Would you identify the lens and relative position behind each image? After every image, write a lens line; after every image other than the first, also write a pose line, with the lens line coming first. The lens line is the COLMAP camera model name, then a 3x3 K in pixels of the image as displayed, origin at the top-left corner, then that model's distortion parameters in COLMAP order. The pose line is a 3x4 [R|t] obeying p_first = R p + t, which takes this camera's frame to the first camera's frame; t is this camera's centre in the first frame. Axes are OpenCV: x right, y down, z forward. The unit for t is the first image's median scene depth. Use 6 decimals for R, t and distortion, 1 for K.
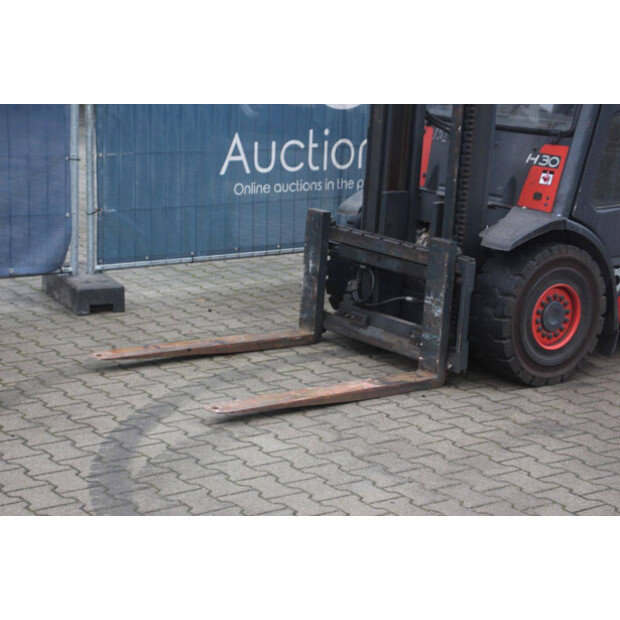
lens RADIAL K [[1464.8, 0, 310.0], [0, 1464.8, 310.0], [0, 0, 1]] dist [0.404018, 0.355609]
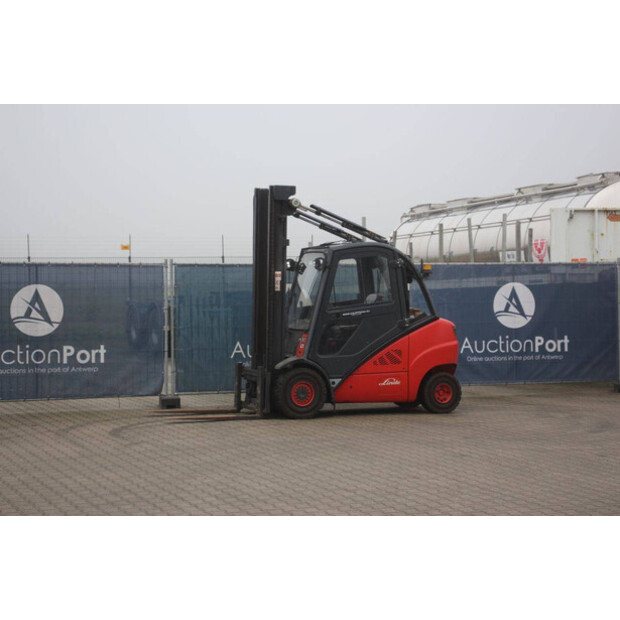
lens RADIAL K [[1464.8, 0, 310.0], [0, 1464.8, 310.0], [0, 0, 1]] dist [0.404018, 0.355609]
pose [[0.959346, -0.040516, -0.279308, 0.951163], [-0.016147, 0.980142, -0.197640, 0.393121], [0.281769, 0.194115, 0.939641, -1.614926]]
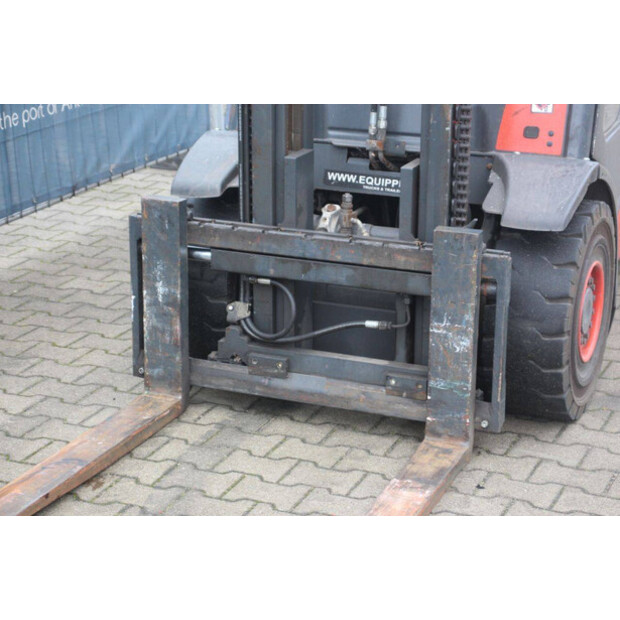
lens RADIAL K [[1464.8, 0, 310.0], [0, 1464.8, 310.0], [0, 0, 1]] dist [0.404018, 0.355609]
pose [[0.865872, -0.199125, 0.458927, -0.244367], [0.146598, 0.978093, 0.147798, -0.111430], [-0.478303, -0.060696, 0.876095, 0.475154]]
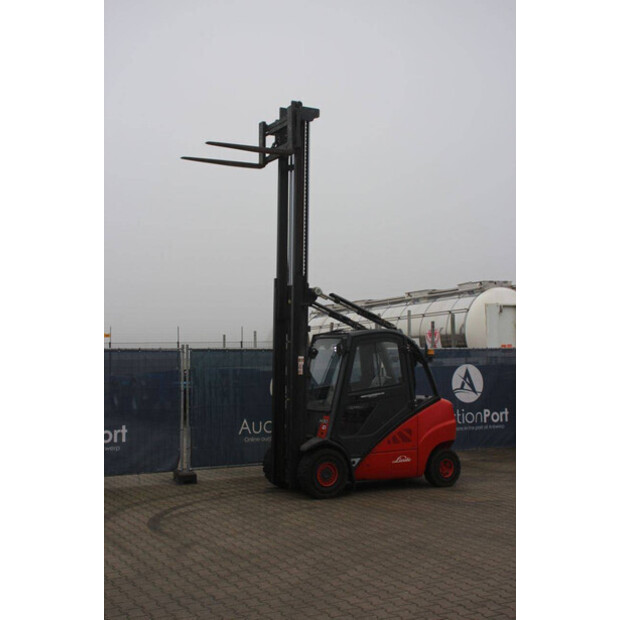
lens RADIAL K [[872.9, 0, 310.0], [0, 872.9, 310.0], [0, 0, 1]] dist [0.057155, 0.032241]
pose [[0.987873, -0.055410, -0.145040, 0.396386], [0.014514, 0.963017, -0.269048, 0.154152], [0.154585, 0.263680, 0.952143, -0.718223]]
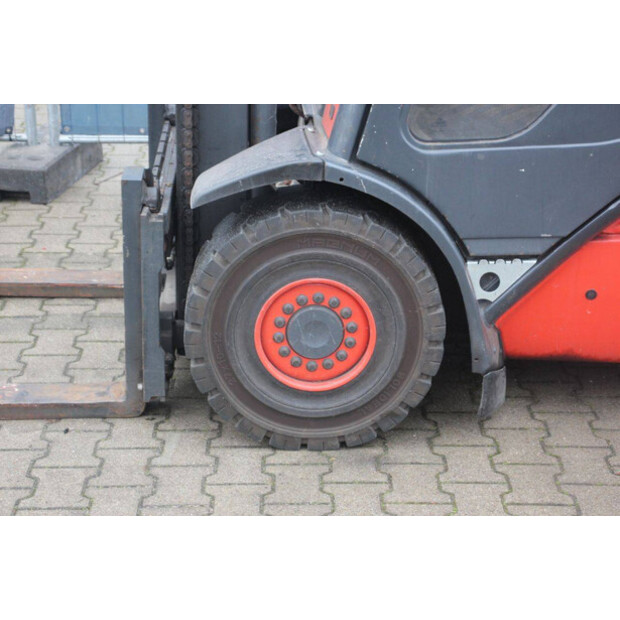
lens RADIAL K [[1464.8, 0, 310.0], [0, 1464.8, 310.0], [0, 0, 1]] dist [0.404018, 0.355609]
pose [[0.812385, 0.171762, -0.557251, 0.465421], [-0.095120, 0.981868, 0.163974, -0.093853], [0.575311, -0.080204, 0.813993, 0.547861]]
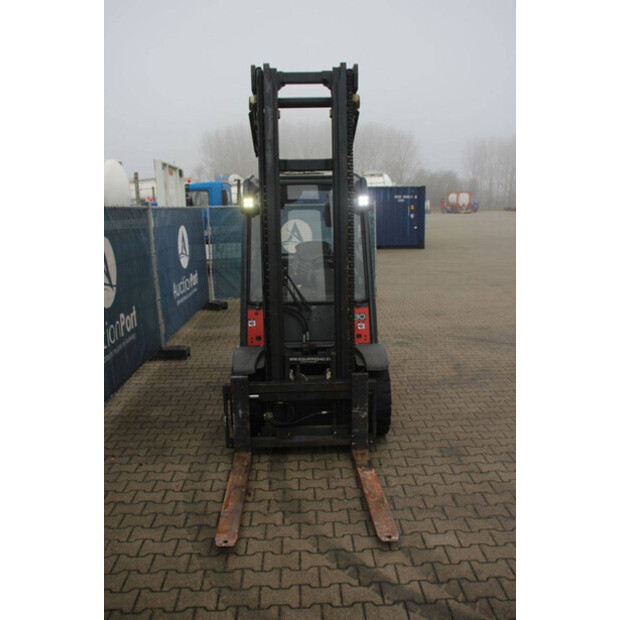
lens RADIAL K [[541.2, 0, 310.0], [0, 541.2, 310.0], [0, 0, 1]] dist [-0.145281, 0.127461]
pose [[0.575416, -0.202517, 0.792391, -0.411070], [0.218341, 0.971732, 0.089798, -0.182942], [-0.788178, 0.121341, 0.603368, 0.640164]]
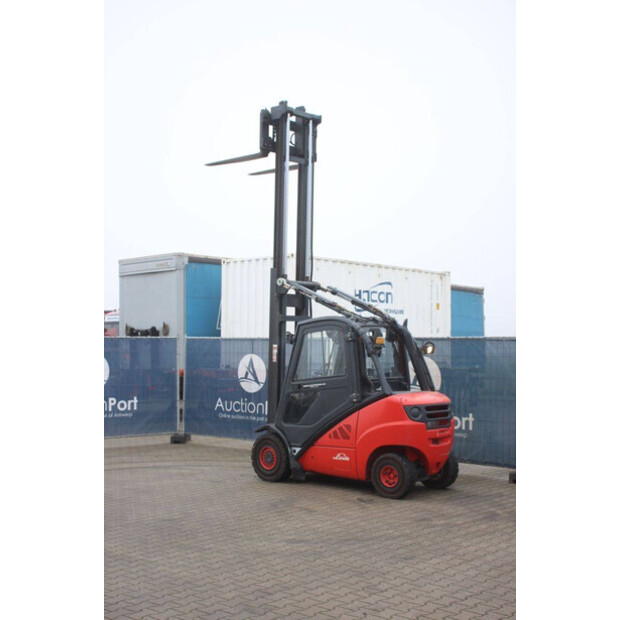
lens RADIAL K [[880.5, 0, 310.0], [0, 880.5, 310.0], [0, 0, 1]] dist [0.046663, 0.112120]
pose [[0.204560, -0.082790, -0.975347, 1.948838], [-0.207327, 0.970145, -0.125831, -0.079235], [0.956646, 0.227956, 0.181288, 0.681485]]
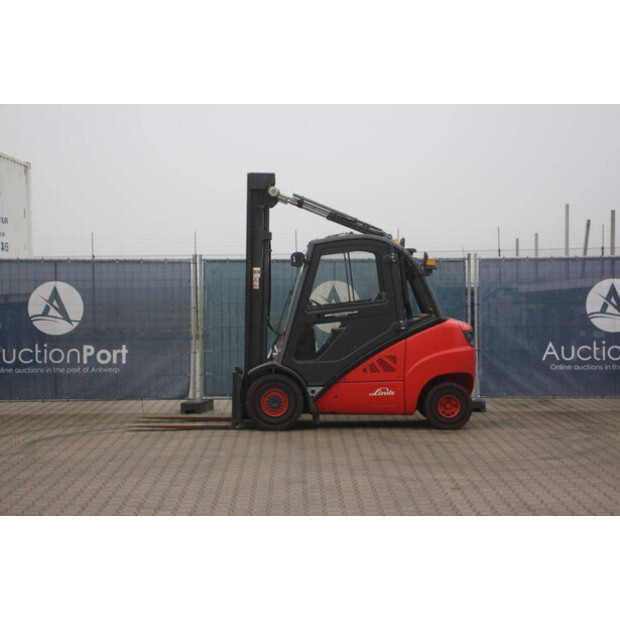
lens RADIAL K [[1464.8, 0, 310.0], [0, 1464.8, 310.0], [0, 0, 1]] dist [0.404018, 0.355609]
pose [[0.808318, -0.032781, -0.587833, 1.678820], [-0.087708, 0.980603, -0.175288, 0.280532], [0.582177, 0.193246, 0.789763, -0.966170]]
